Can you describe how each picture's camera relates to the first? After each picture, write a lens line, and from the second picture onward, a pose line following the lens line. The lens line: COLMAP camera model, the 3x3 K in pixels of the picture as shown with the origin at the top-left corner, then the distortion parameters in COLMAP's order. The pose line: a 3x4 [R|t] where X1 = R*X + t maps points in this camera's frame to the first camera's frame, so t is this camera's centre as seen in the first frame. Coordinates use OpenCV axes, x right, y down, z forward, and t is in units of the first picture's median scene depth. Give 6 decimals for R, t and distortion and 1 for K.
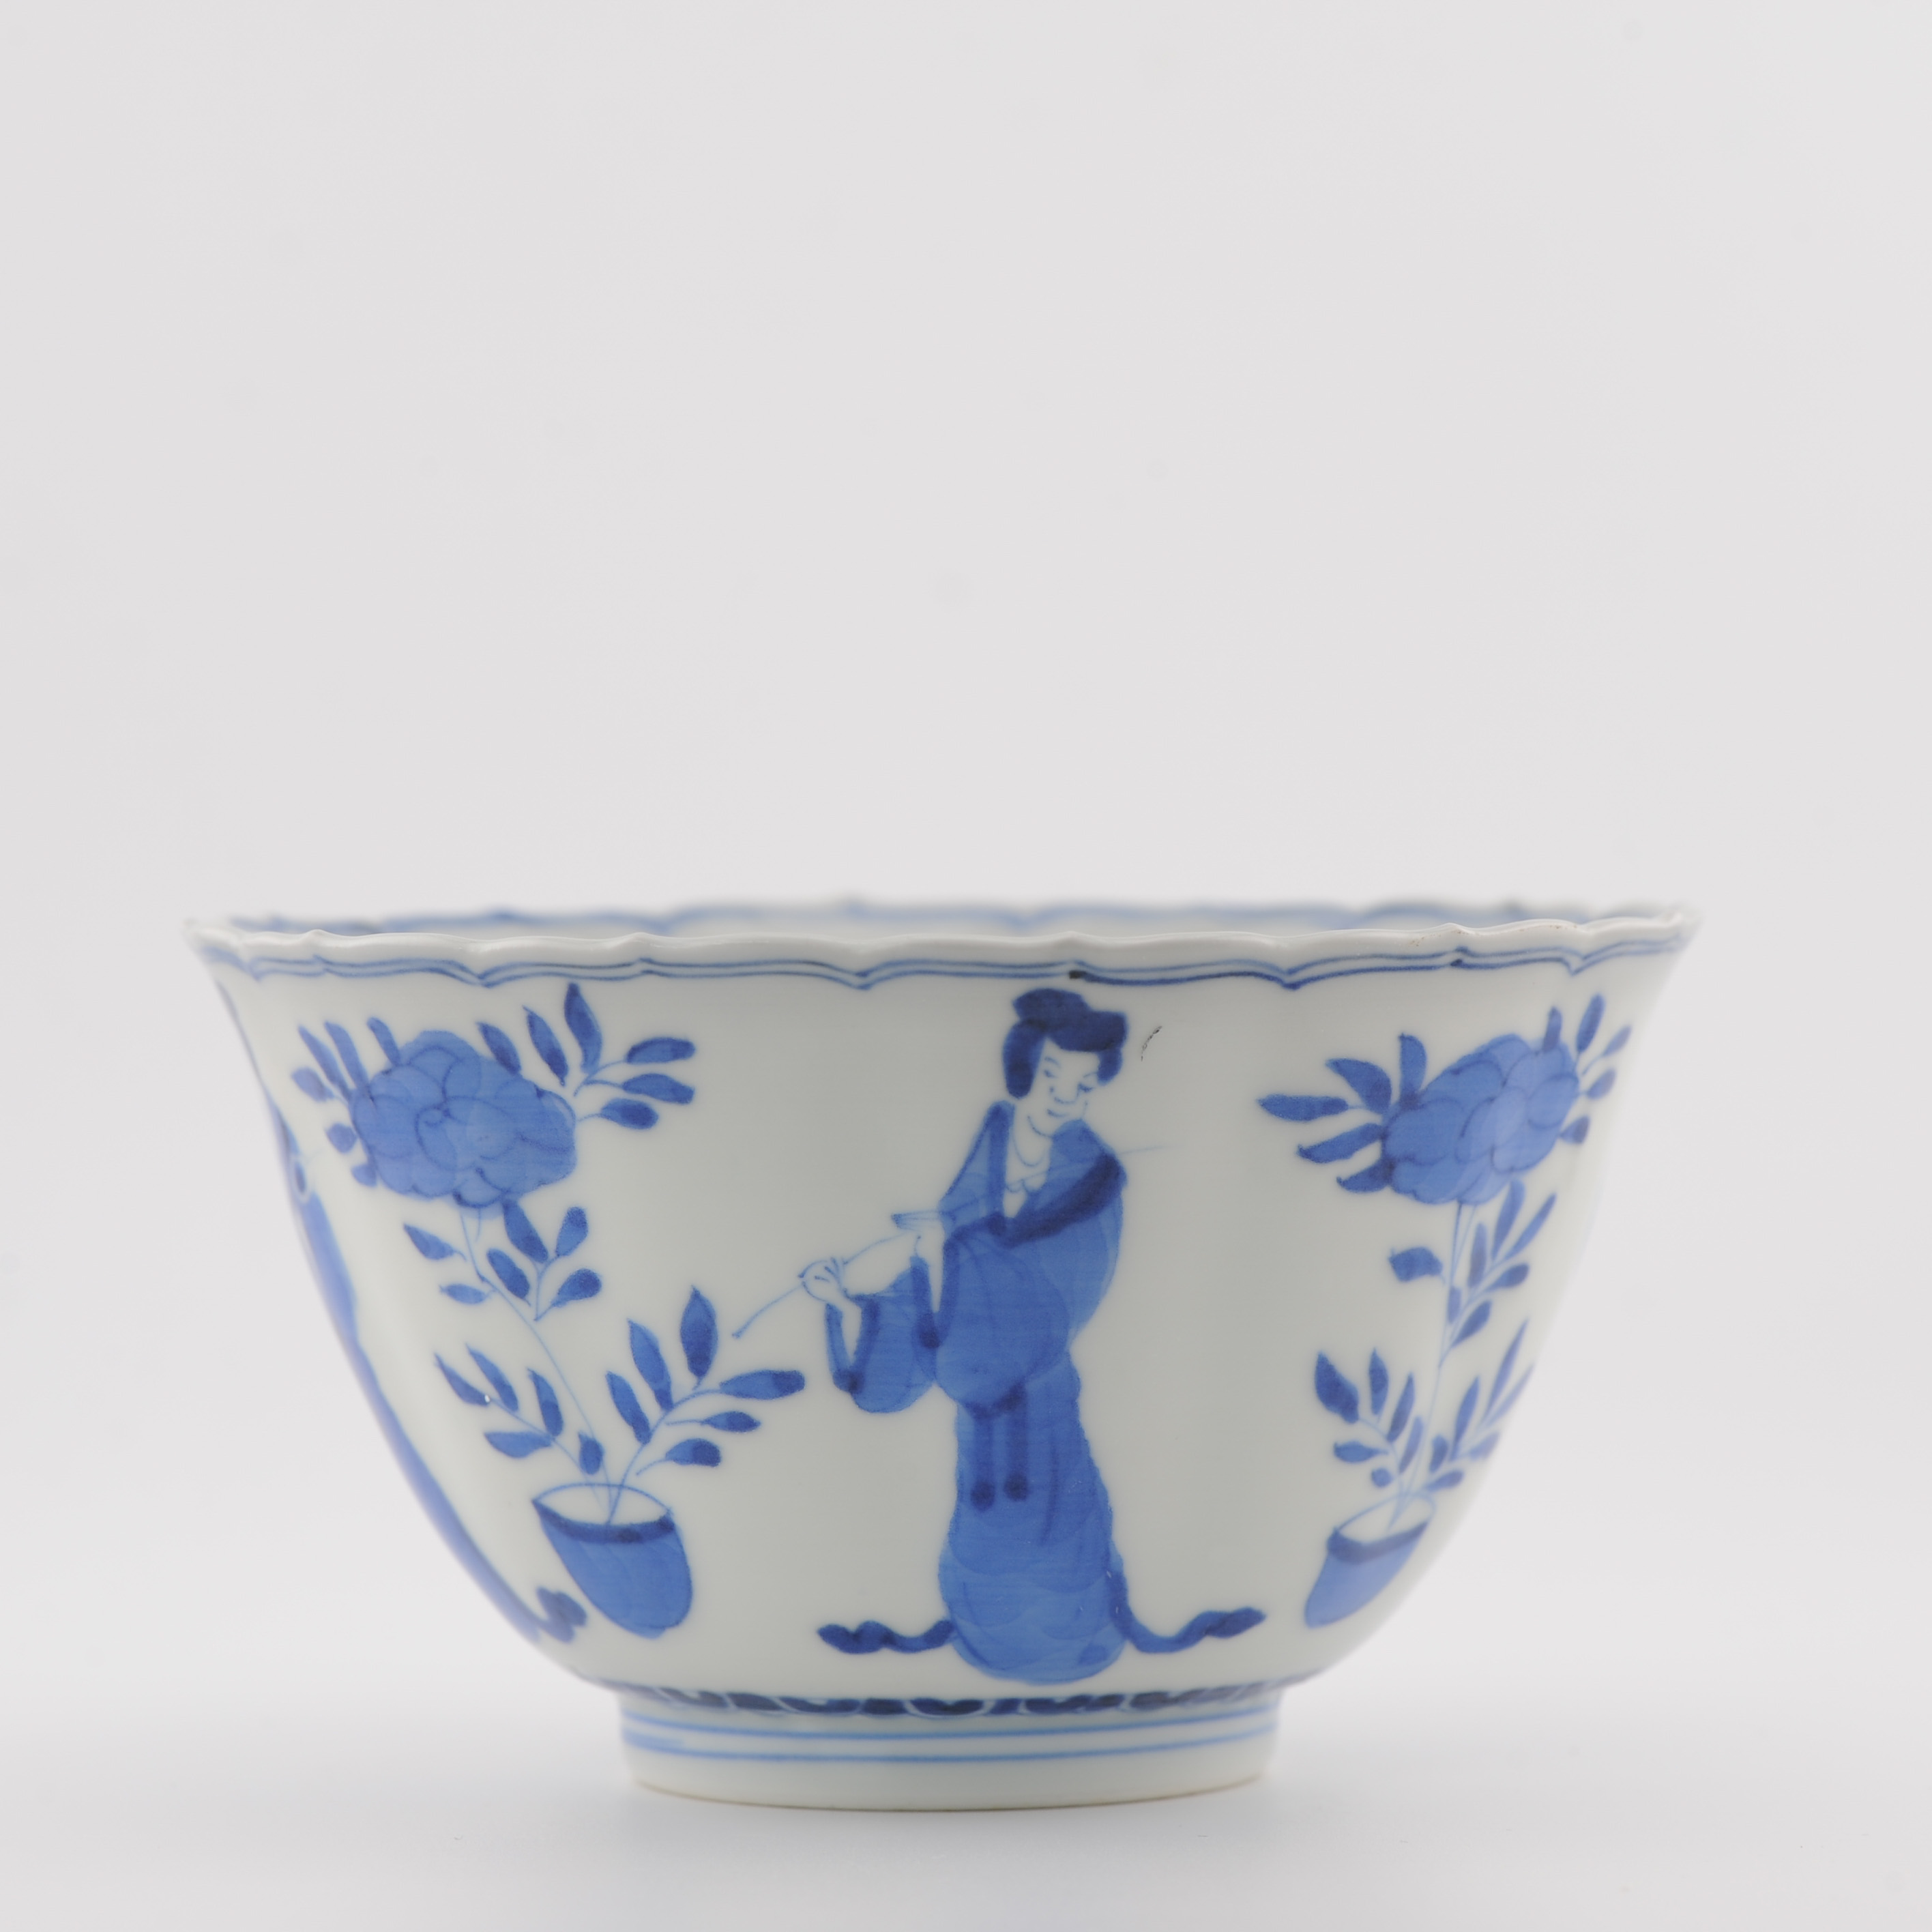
lens RADIAL K [[9892.5, 0, 966.0], [0, 9892.5, 966.0], [0, 0, 1]] dist [-0.351777, 1.729307]
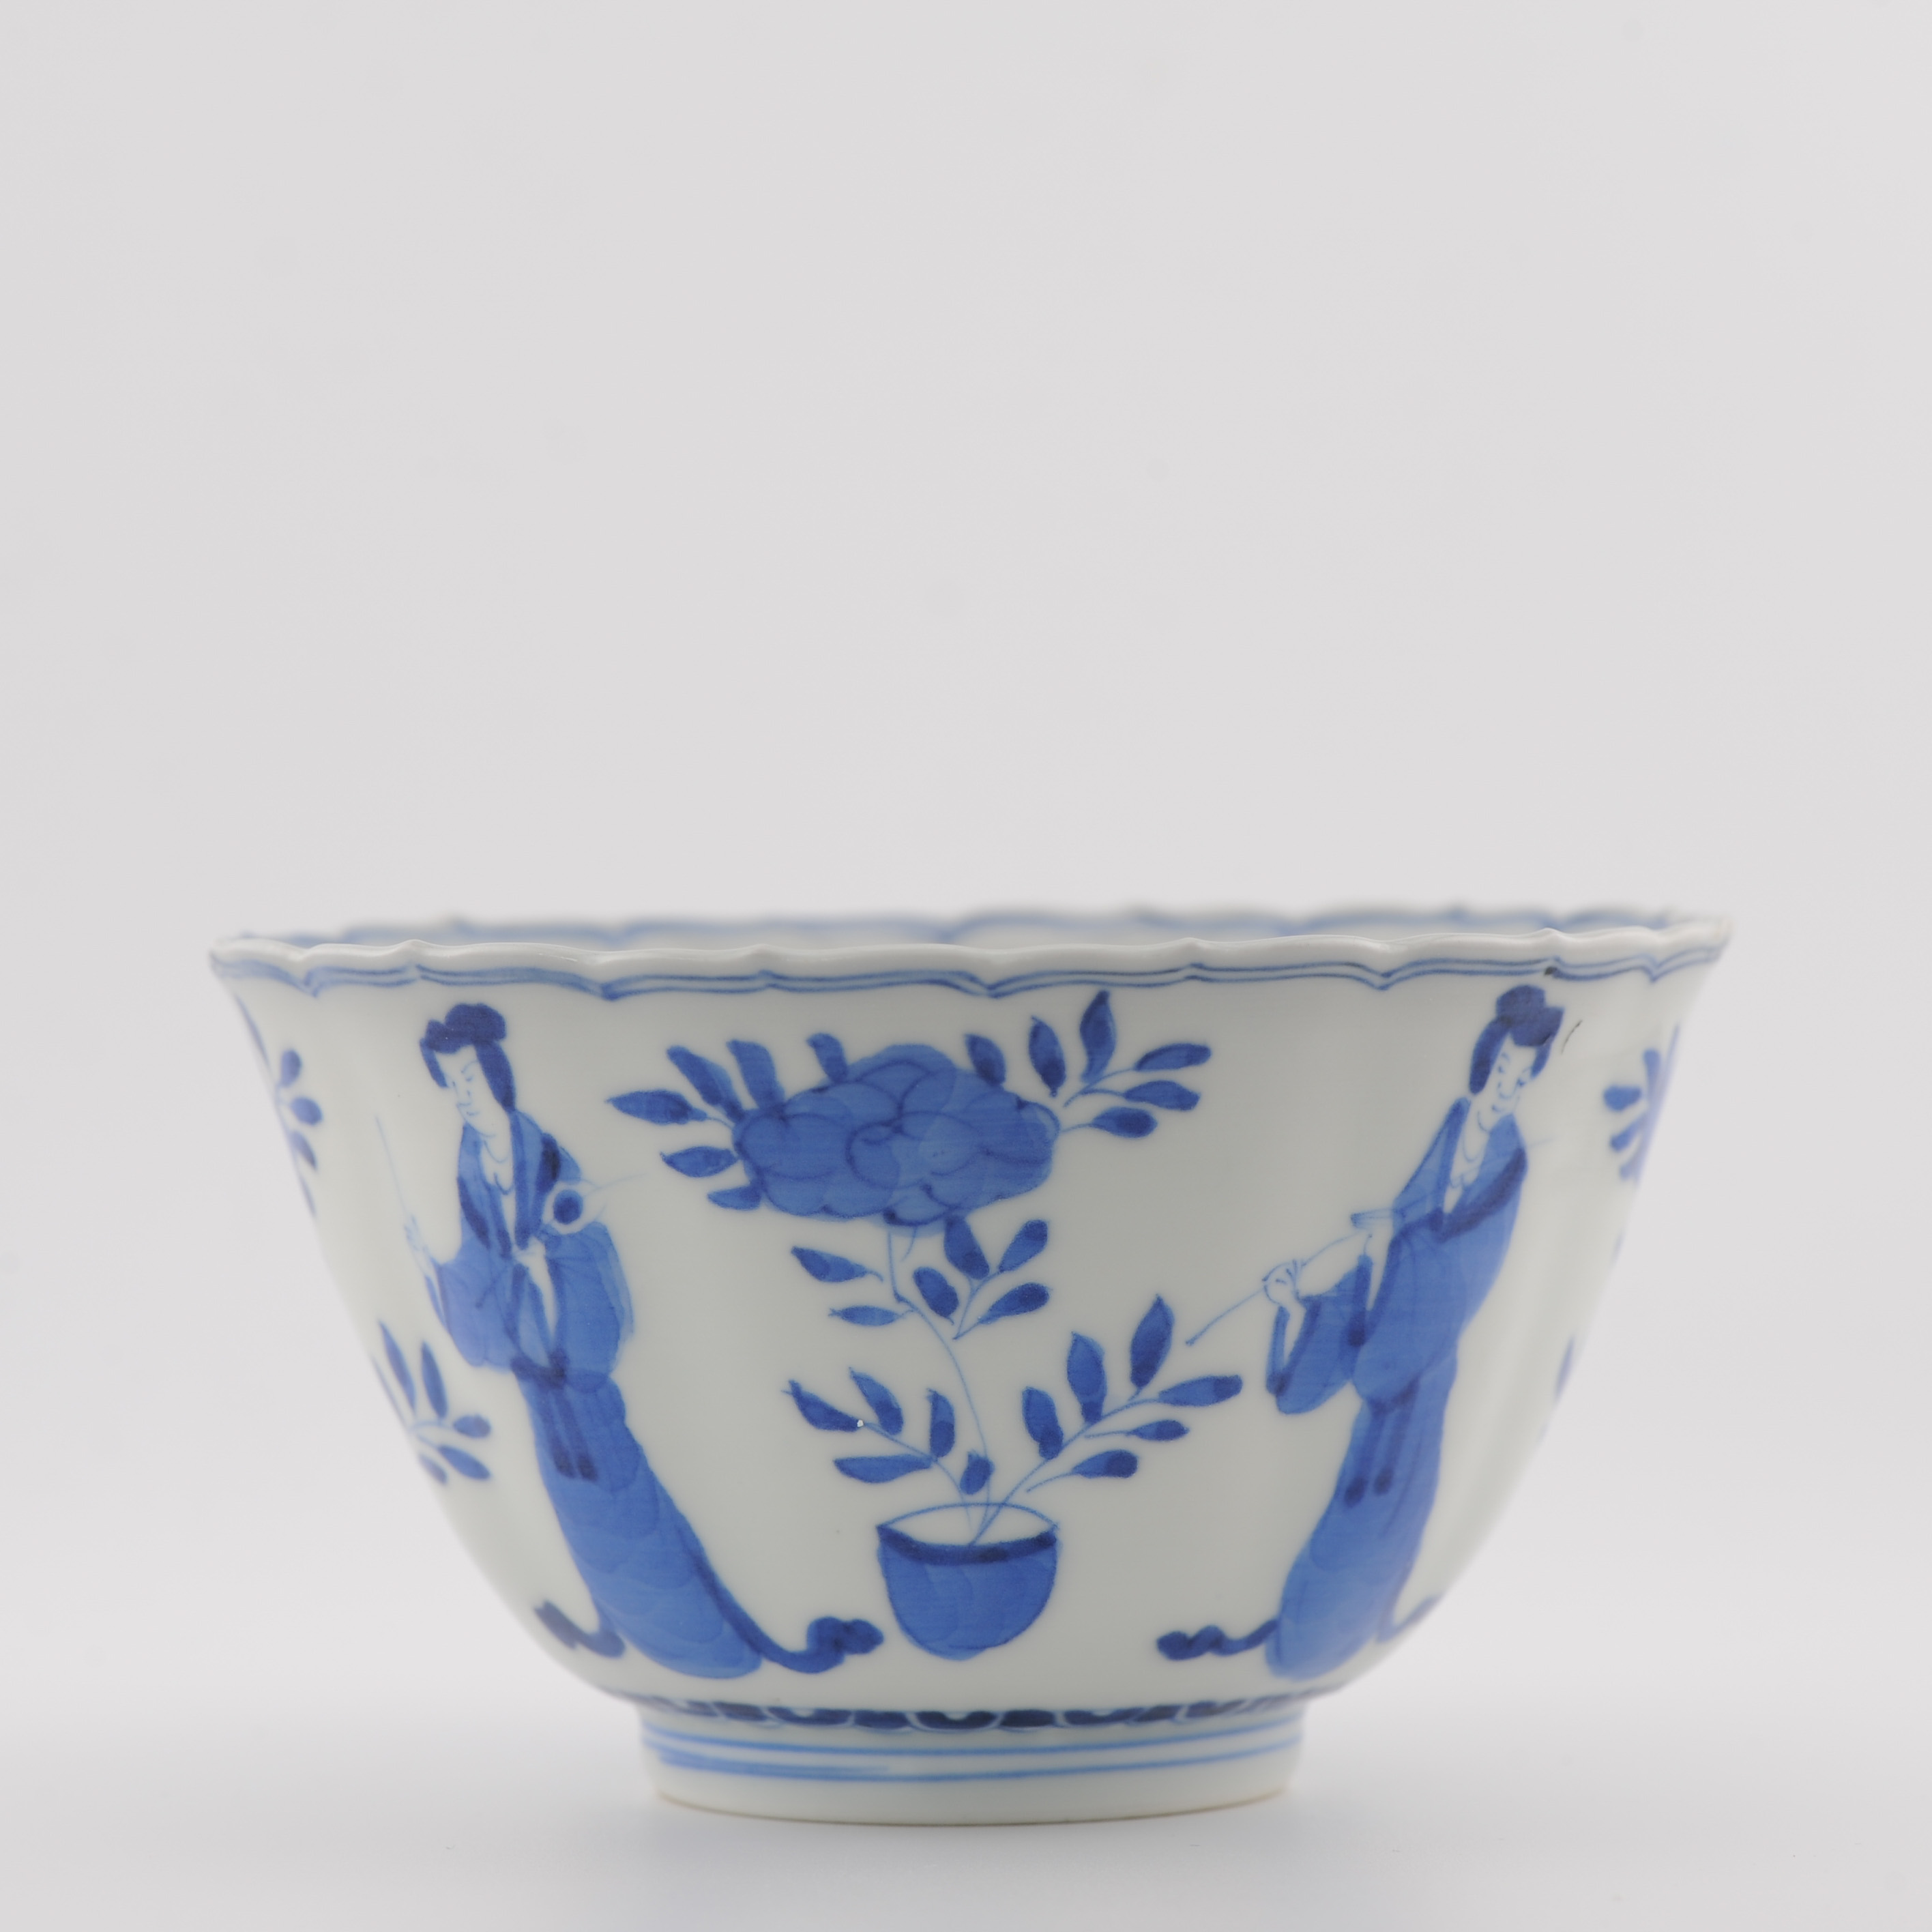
lens RADIAL K [[9892.5, 0, 966.0], [0, 9892.5, 966.0], [0, 0, 1]] dist [-0.351777, 1.729307]
pose [[0.789870, -0.018954, 0.612982, -0.649948], [0.023939, 0.999713, 0.000065, -0.001130], [-0.612807, 0.014623, 0.790097, 0.227003]]
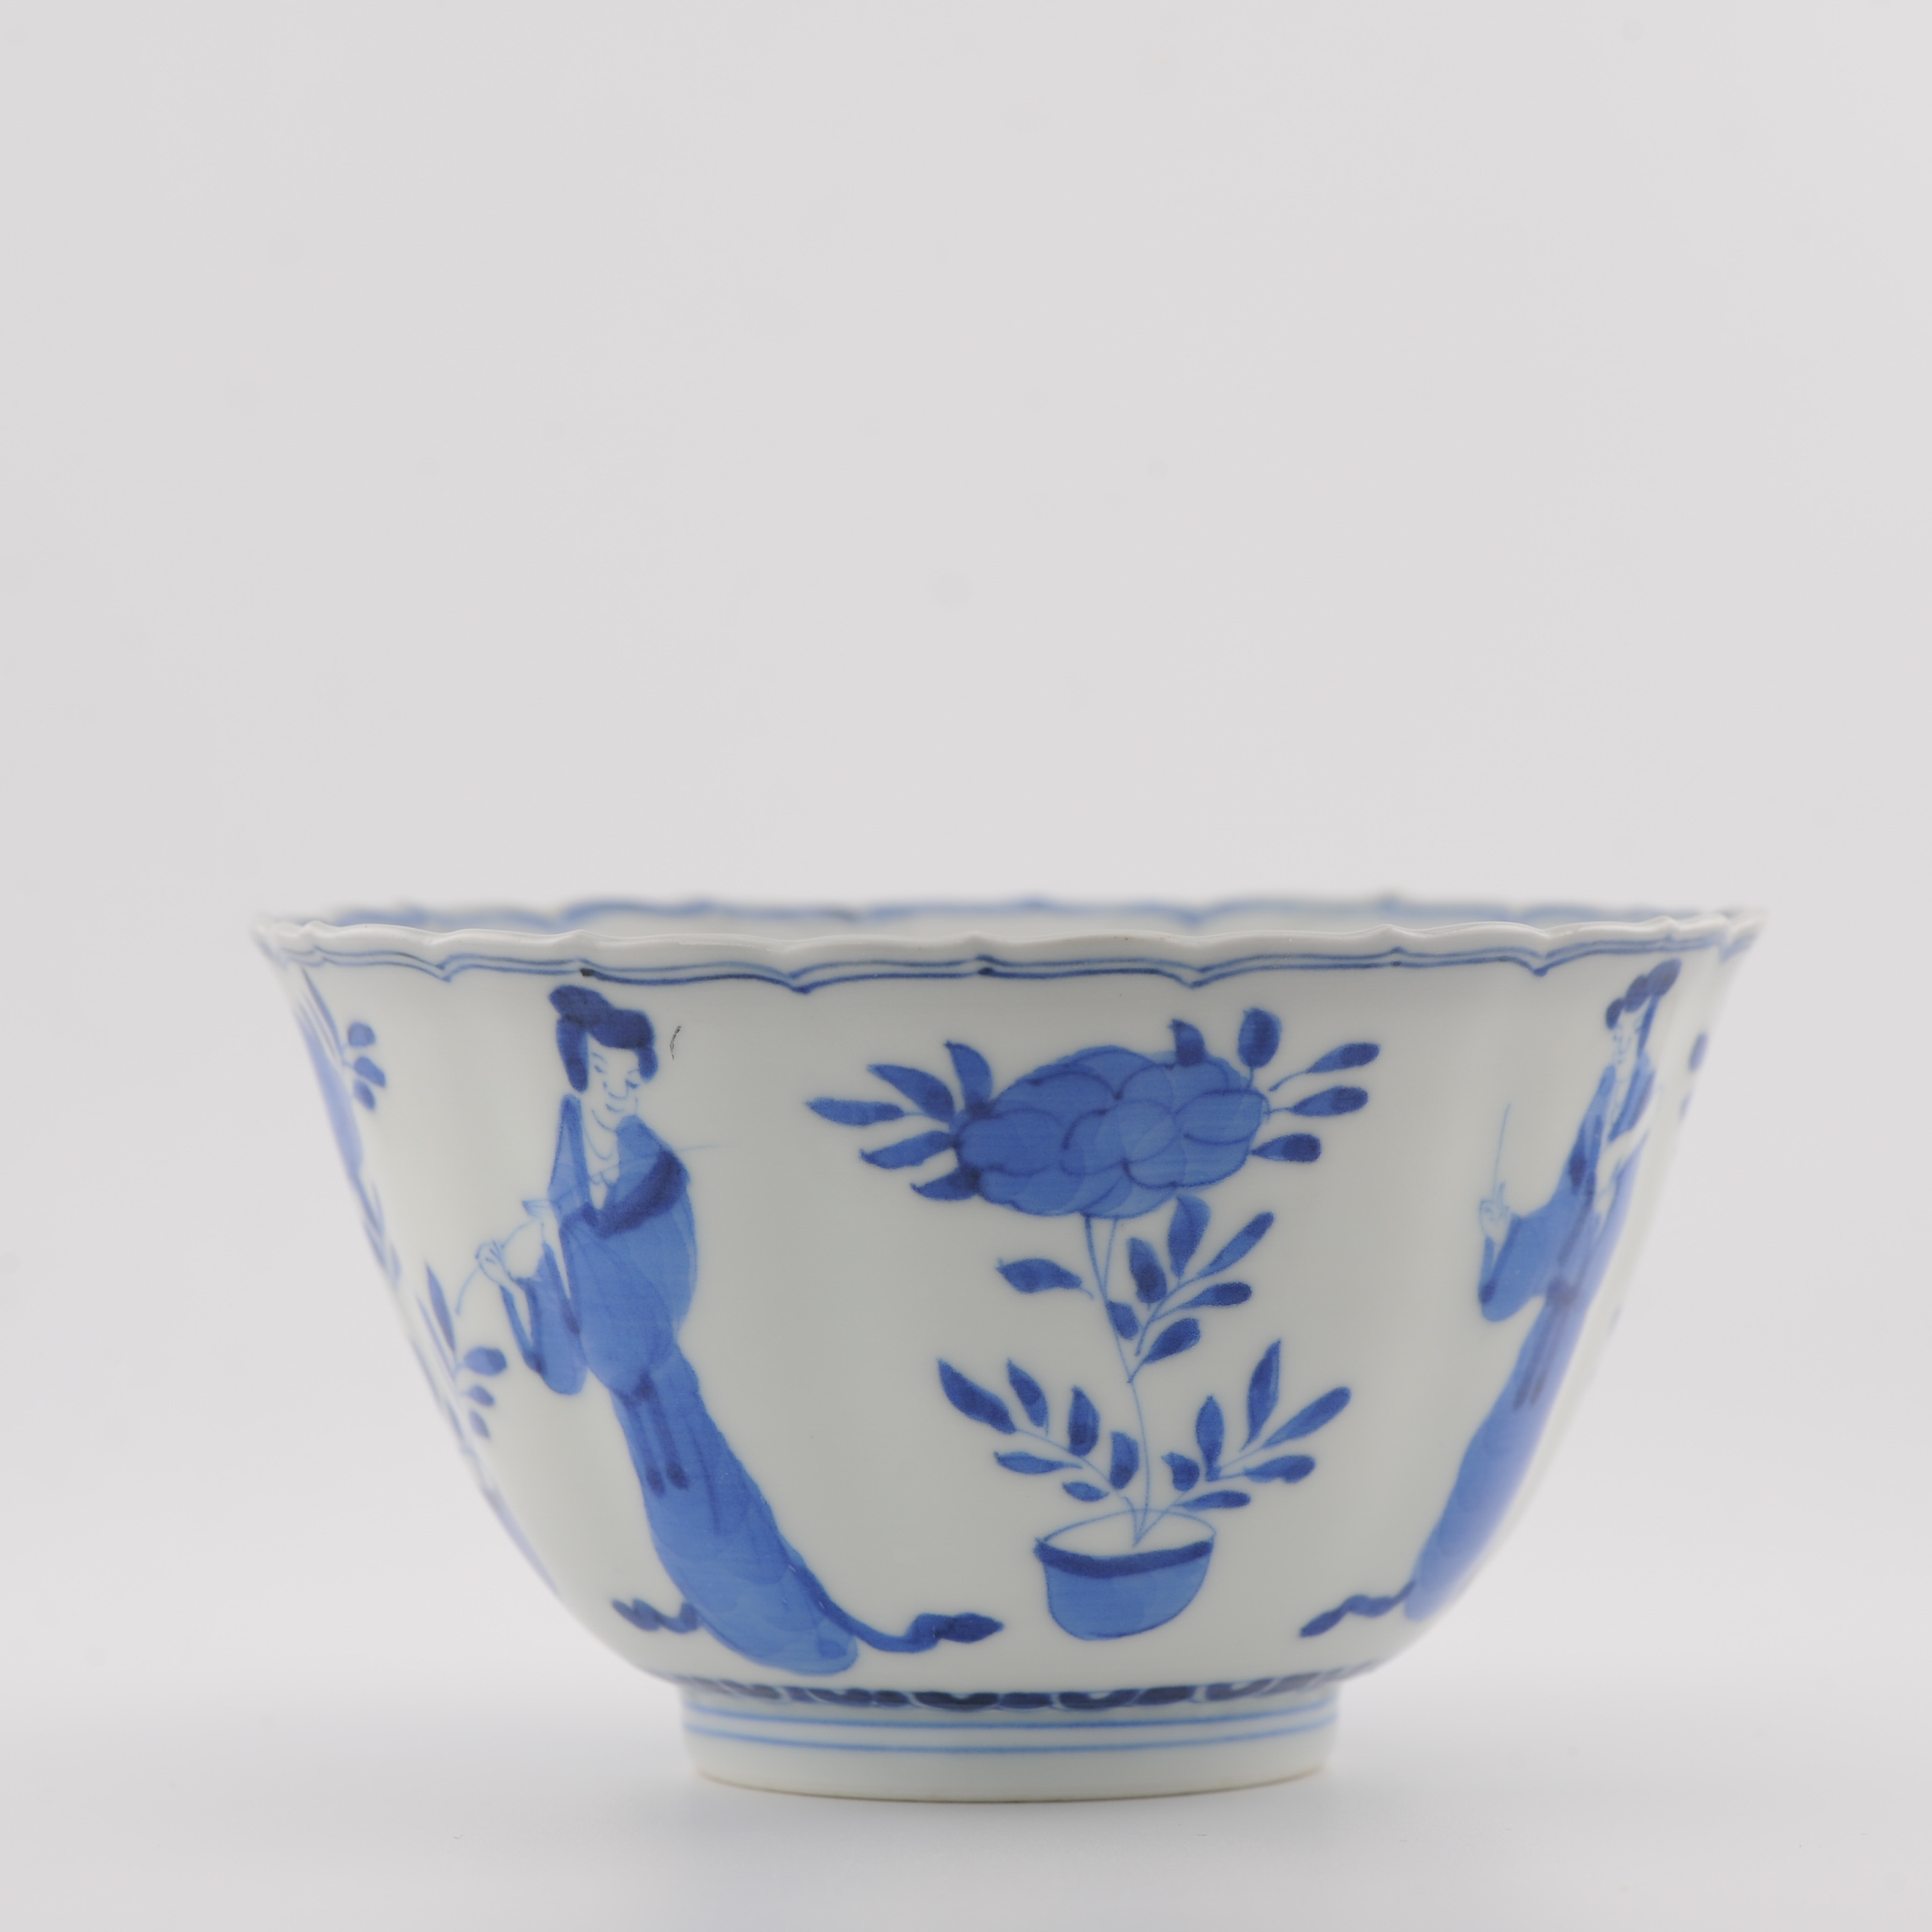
lens RADIAL K [[9892.5, 0, 966.0], [0, 9892.5, 966.0], [0, 0, 1]] dist [-0.351777, 1.729307]
pose [[0.750381, 0.026113, -0.660489, 0.700271], [-0.021419, 0.999655, 0.015188, -0.015811], [0.660658, 0.002750, 0.750682, 0.256876]]
